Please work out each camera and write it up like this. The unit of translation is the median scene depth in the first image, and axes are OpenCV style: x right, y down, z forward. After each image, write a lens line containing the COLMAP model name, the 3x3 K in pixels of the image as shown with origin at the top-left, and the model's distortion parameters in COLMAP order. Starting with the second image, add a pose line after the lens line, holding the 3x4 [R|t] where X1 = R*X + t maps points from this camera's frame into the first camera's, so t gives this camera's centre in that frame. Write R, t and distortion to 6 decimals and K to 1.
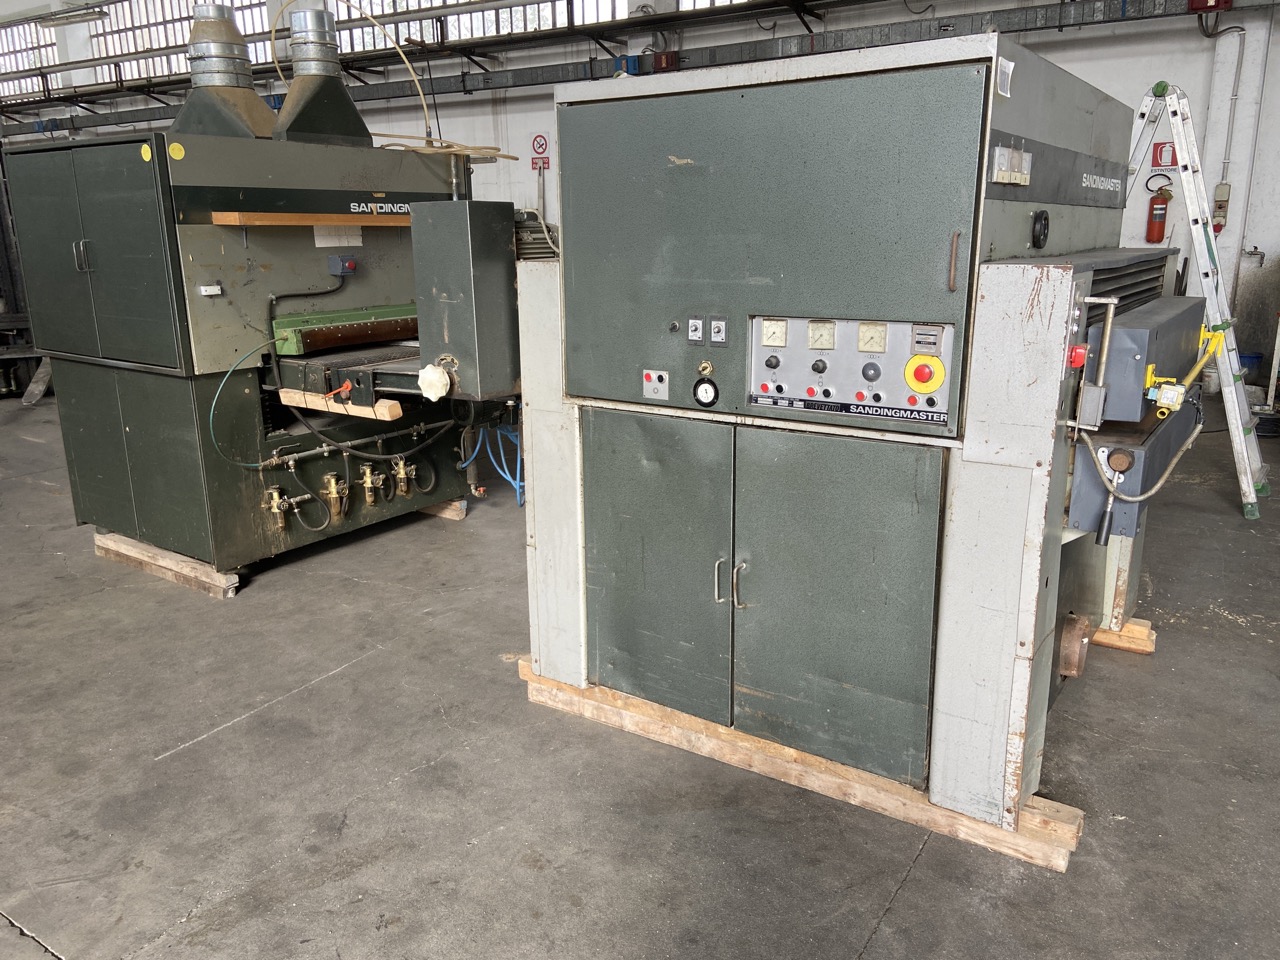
lens RADIAL K [[963.4, 0, 645.0], [0, 963.4, 466.8], [0, 0, 1]] dist [0.110715, -0.130742]
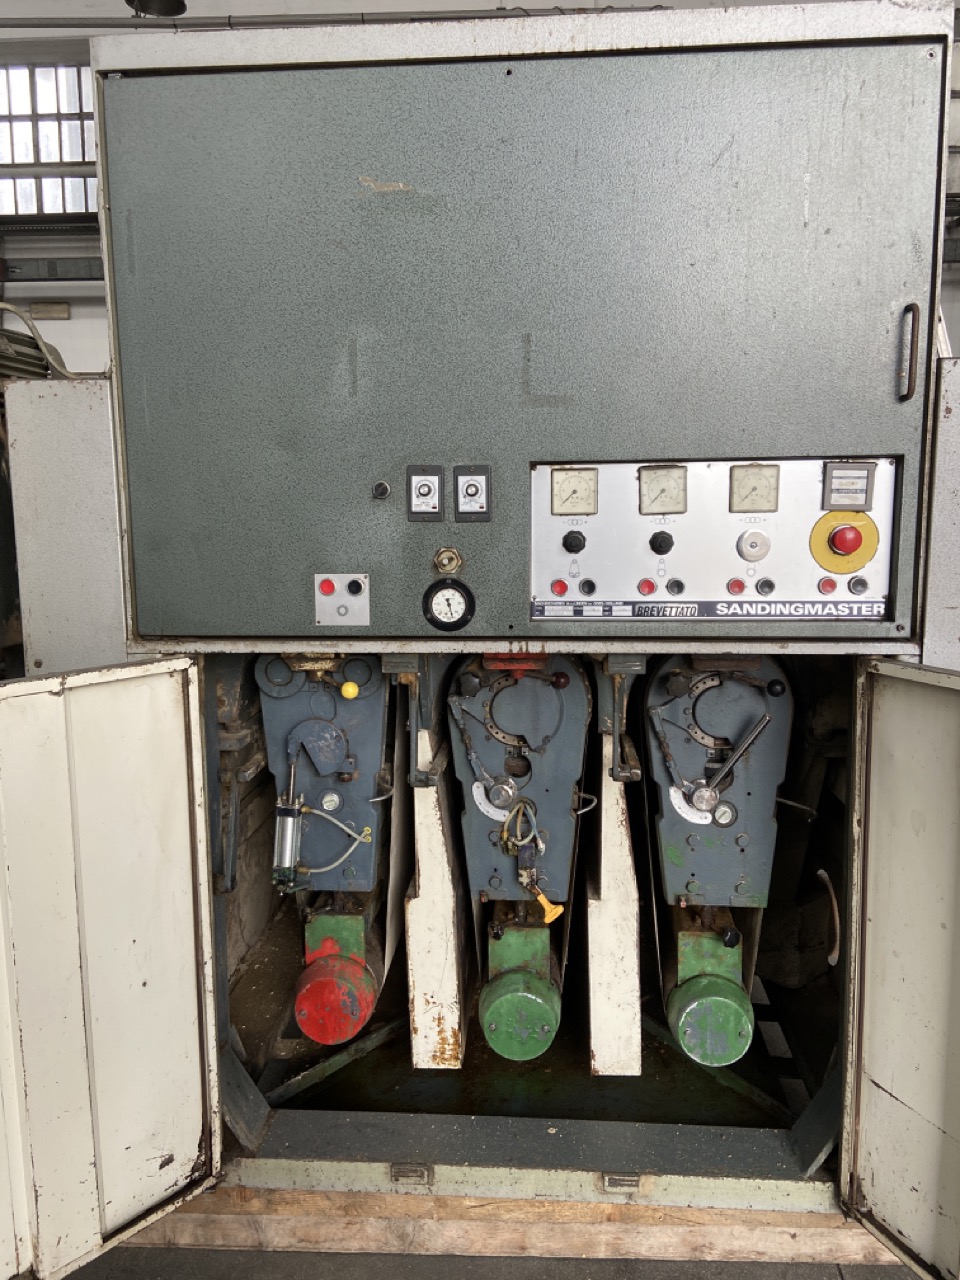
lens RADIAL K [[963.4, 0, 480.0], [0, 963.4, 640.0], [0, 0, 1]] dist [0.110715, -0.130742]
pose [[0.865044, -0.069468, 0.496864, -0.191879], [0.120607, 0.990119, -0.071547, -0.013782], [-0.486984, 0.121816, 0.864874, 0.486063]]
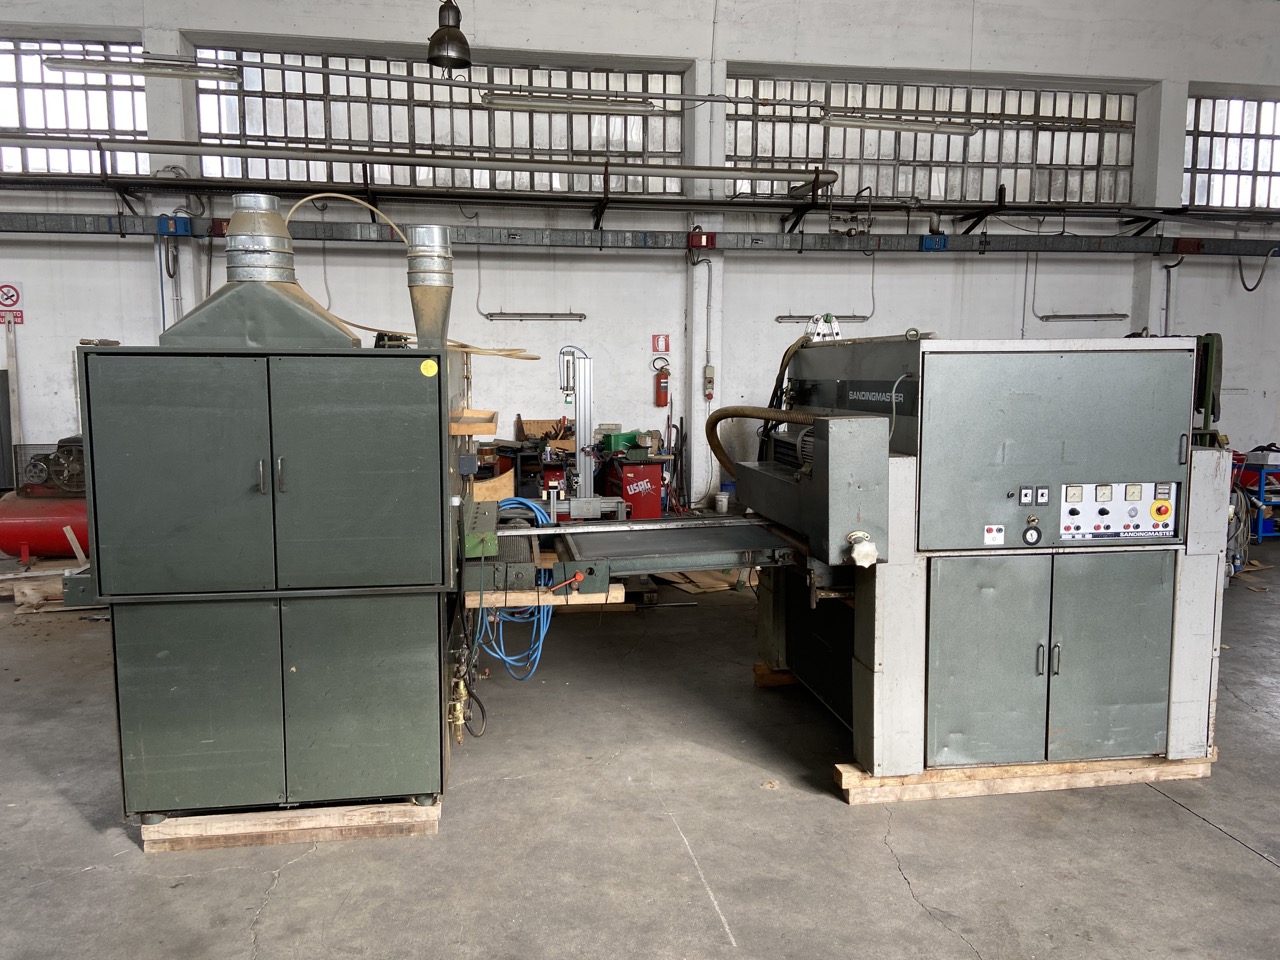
lens RADIAL K [[966.2, 0, 619.4], [0, 966.2, 479.7], [0, 0, 1]] dist [0.110291, -0.137637]
pose [[0.739536, -0.071272, 0.669333, -1.387164], [0.158588, 0.984835, -0.070354, -0.151777], [-0.654168, 0.158177, 0.739624, 0.252585]]
